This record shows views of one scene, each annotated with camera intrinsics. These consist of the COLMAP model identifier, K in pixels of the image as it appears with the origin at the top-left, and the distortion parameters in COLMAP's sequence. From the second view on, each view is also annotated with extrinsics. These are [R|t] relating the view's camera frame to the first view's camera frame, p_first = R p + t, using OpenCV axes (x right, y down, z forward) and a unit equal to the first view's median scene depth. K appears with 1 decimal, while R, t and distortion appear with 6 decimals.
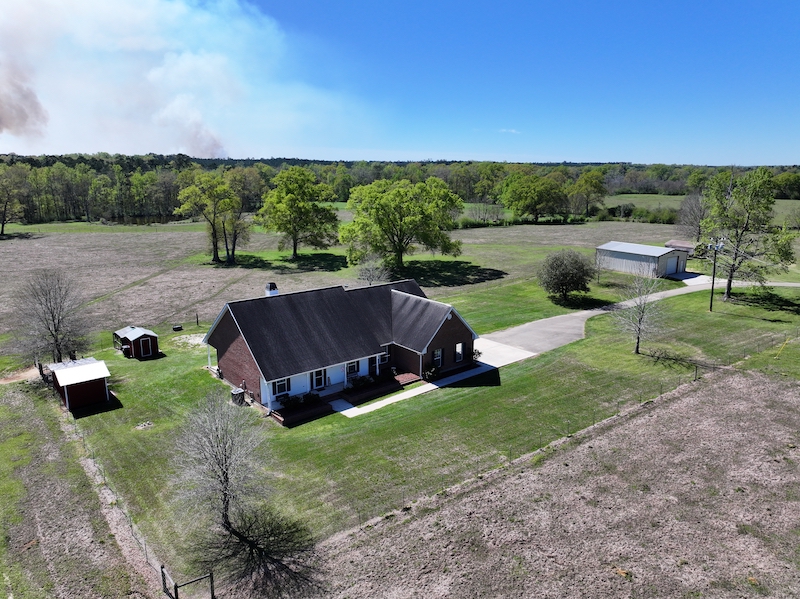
lens RADIAL K [[559.5, 0, 399.4], [0, 559.5, 301.2], [0, 0, 1]] dist [0.006077, 0.003363]
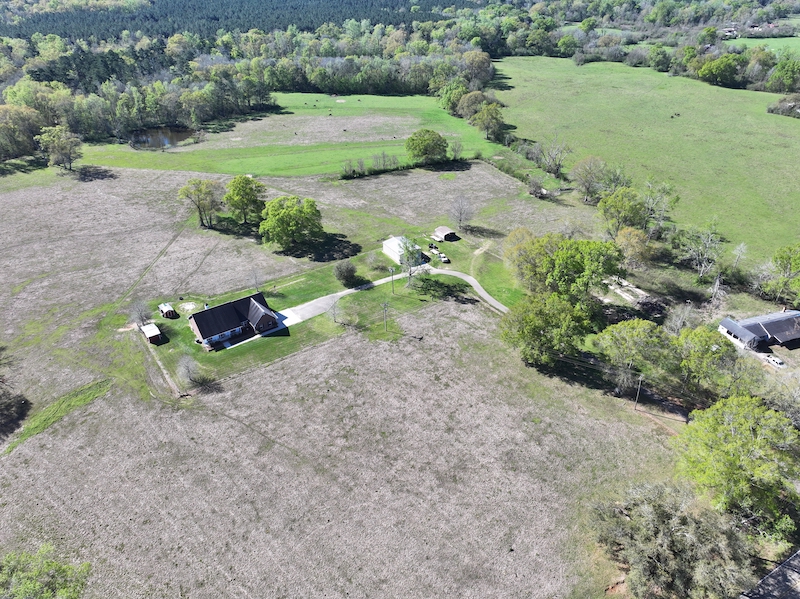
lens RADIAL K [[559.5, 0, 400.0], [0, 559.5, 298.4], [0, 0, 1]] dist [0.006077, 0.003363]
pose [[0.998703, 0.027418, -0.042908, 1.105486], [-0.012572, 0.949336, 0.314012, -1.183831], [0.049344, -0.313065, 0.948449, -2.140696]]
